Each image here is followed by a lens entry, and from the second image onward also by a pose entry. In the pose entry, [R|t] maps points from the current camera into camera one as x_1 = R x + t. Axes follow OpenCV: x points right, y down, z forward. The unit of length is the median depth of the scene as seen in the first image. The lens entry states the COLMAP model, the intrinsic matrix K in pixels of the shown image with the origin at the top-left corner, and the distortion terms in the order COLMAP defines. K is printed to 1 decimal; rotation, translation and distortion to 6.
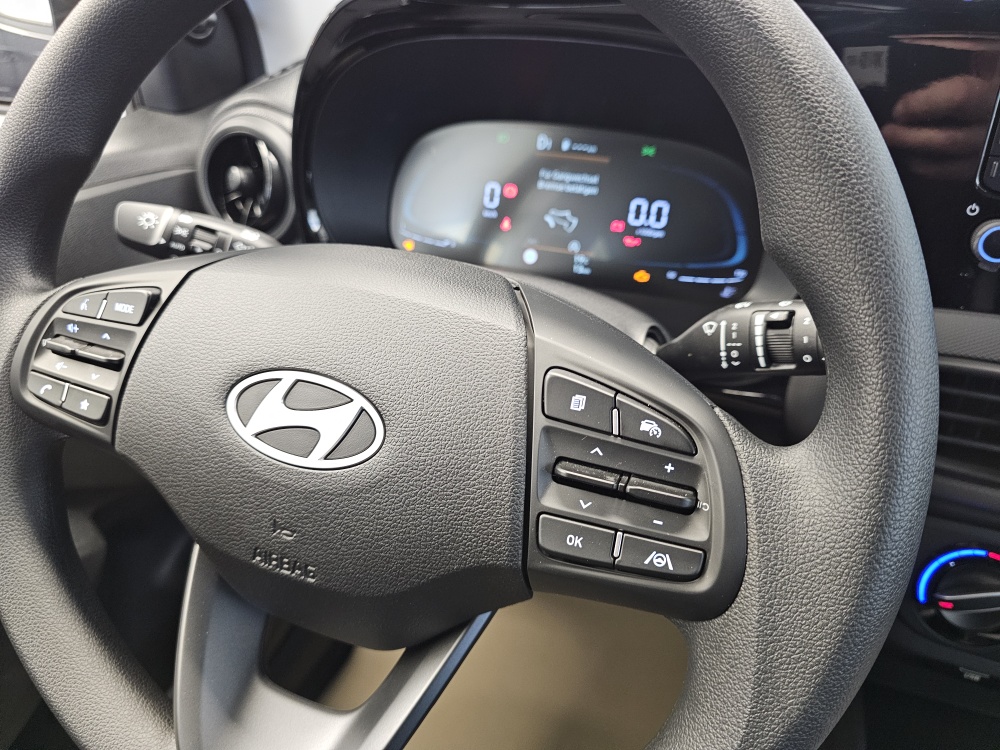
lens RADIAL K [[690.5, 0, 500.0], [0, 690.5, 375.0], [0, 0, 1]] dist [0.044094, -0.052661]
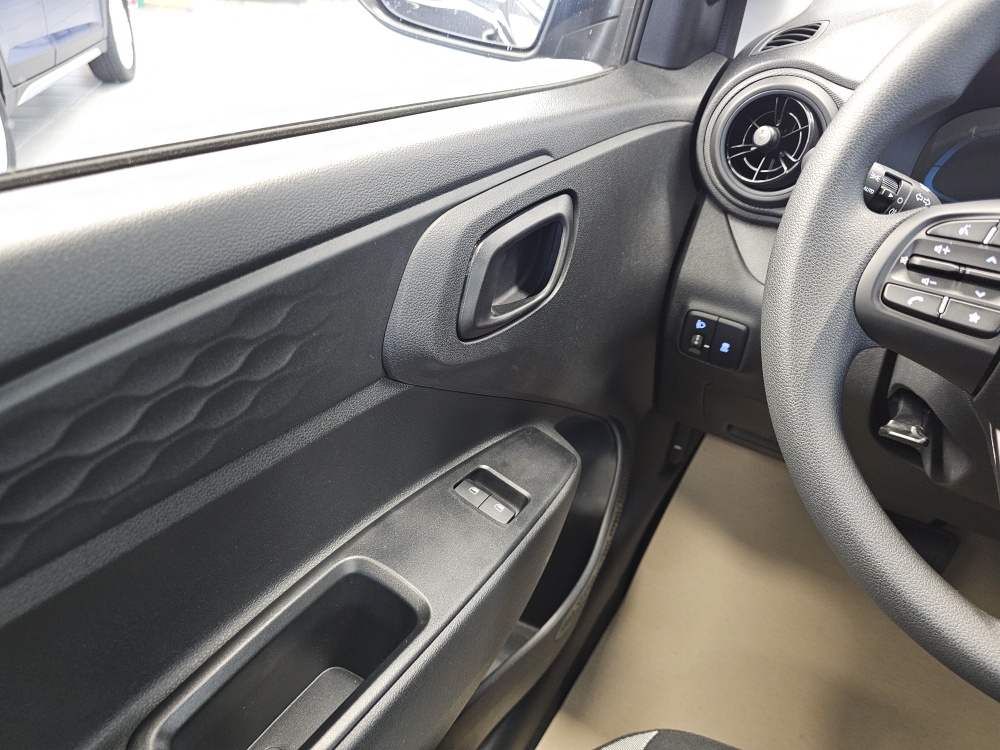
lens RADIAL K [[690.5, 0, 500.0], [0, 690.5, 375.0], [0, 0, 1]] dist [0.044094, -0.052661]
pose [[0.986159, 0.128248, -0.105087, -1.181919], [-0.122677, 0.990757, 0.057896, 0.156427], [0.111541, -0.044203, 0.992776, -0.201921]]
